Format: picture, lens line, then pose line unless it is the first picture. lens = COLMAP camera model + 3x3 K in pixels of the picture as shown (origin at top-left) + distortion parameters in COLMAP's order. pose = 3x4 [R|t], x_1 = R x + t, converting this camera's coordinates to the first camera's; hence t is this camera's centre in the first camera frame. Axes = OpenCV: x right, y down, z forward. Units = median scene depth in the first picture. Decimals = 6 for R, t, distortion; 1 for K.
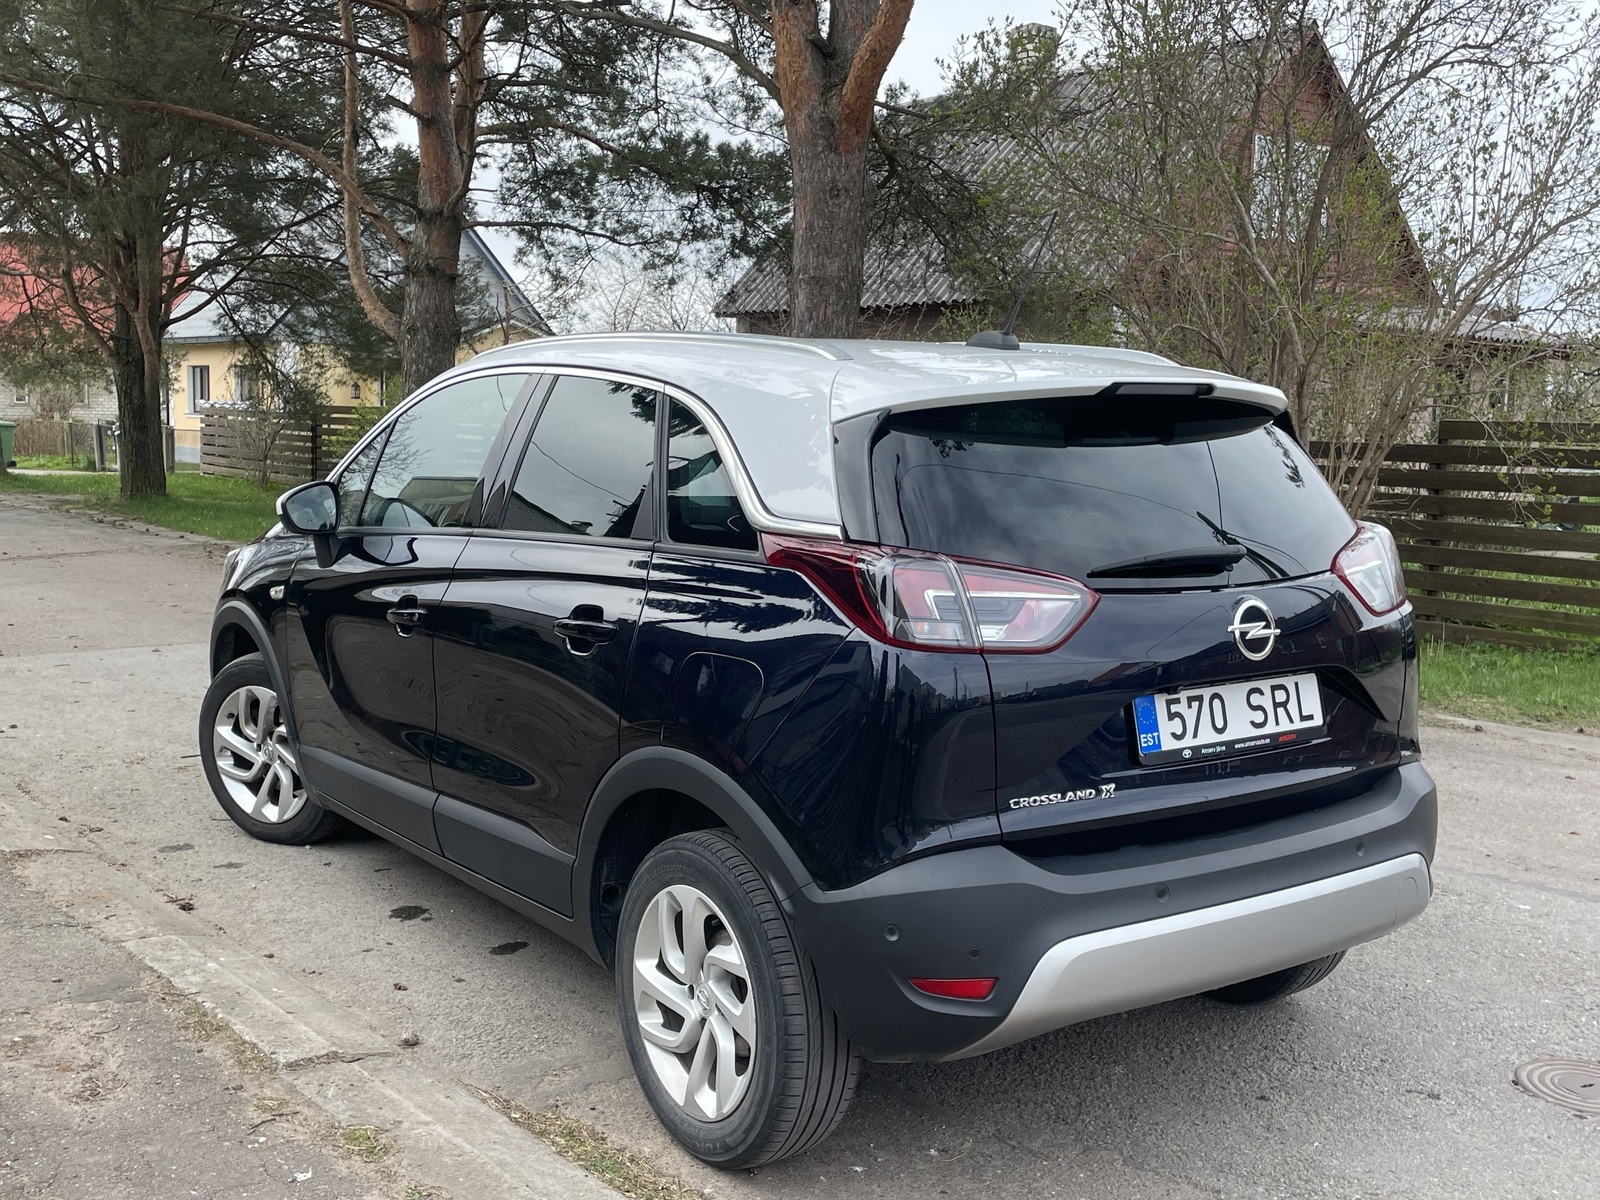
lens RADIAL K [[1678.0, 0, 799.6], [0, 1678.0, 598.9], [0, 0, 1]] dist [0.020075, 0.000000]
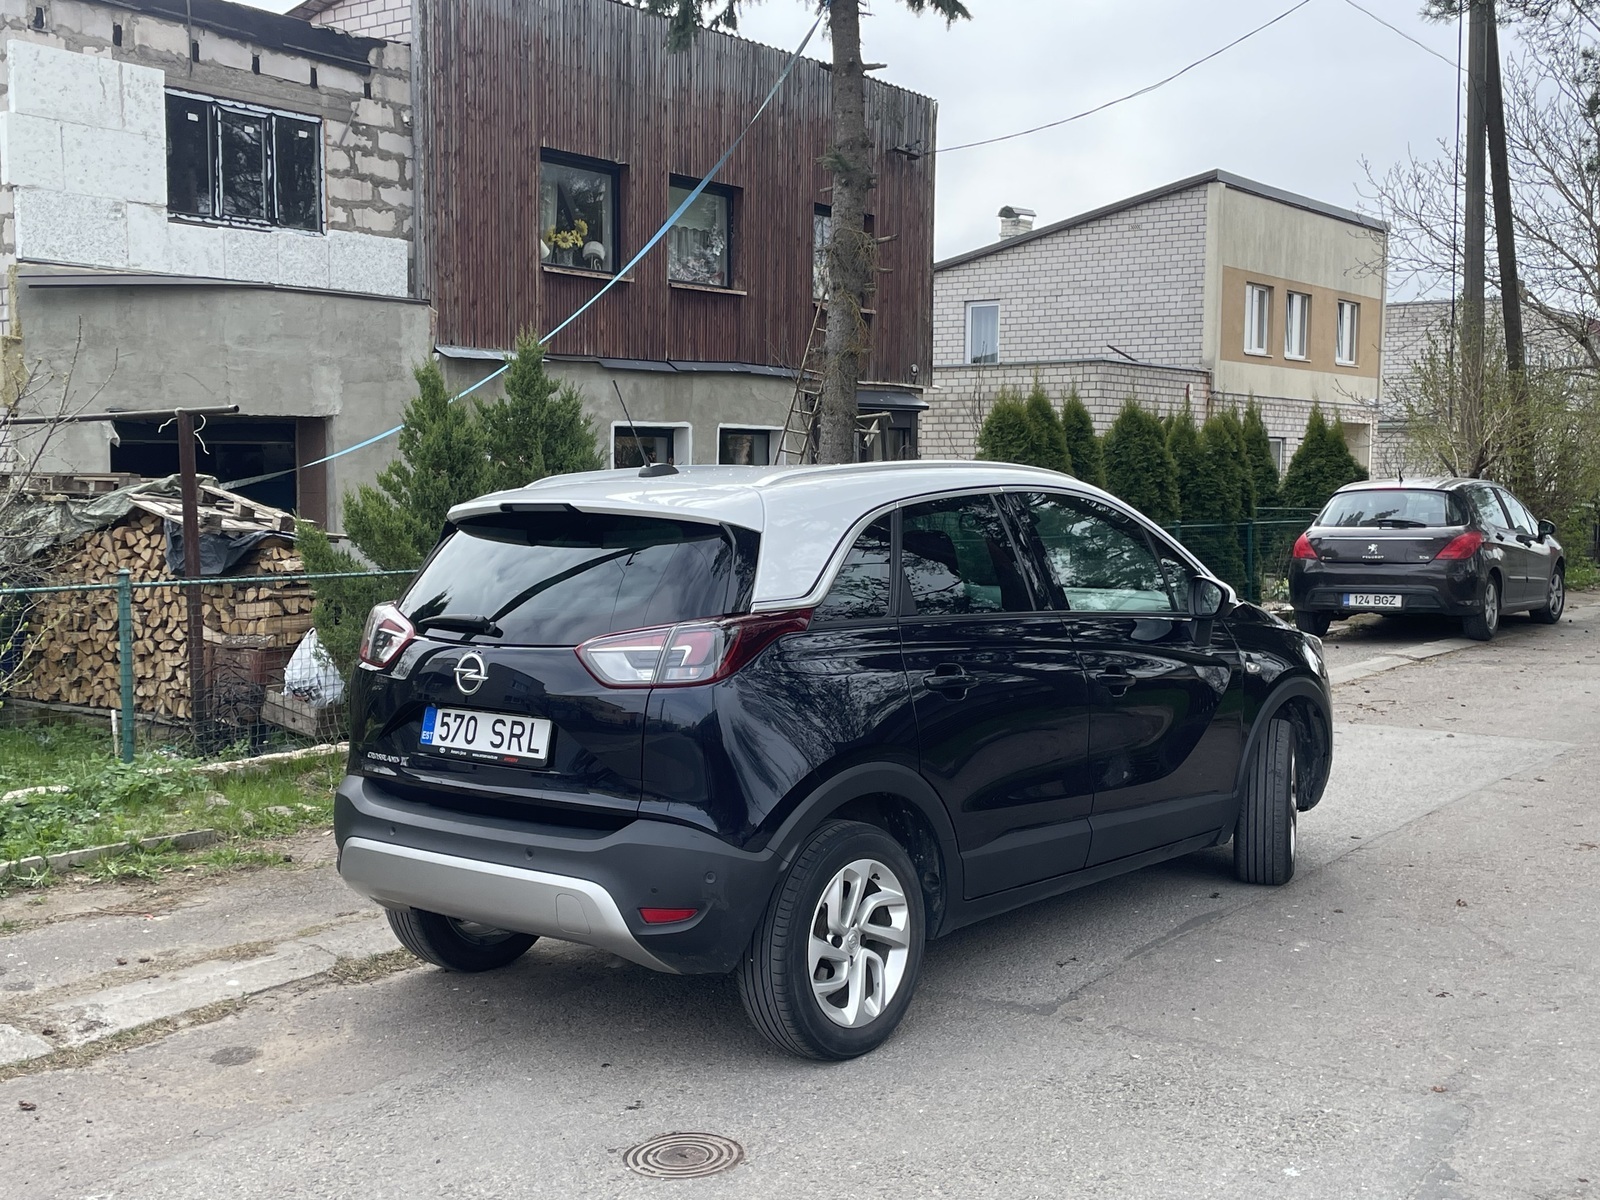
lens RADIAL K [[1787.6, 0, 800.0], [0, 1787.6, 602.1], [0, 0, 1]] dist [0.005492, 0.000000]
pose [[0.214181, 0.035490, -0.976149, 1.814047], [-0.102314, 0.994658, 0.013714, -0.092092], [0.971421, 0.096937, 0.216668, 0.931080]]
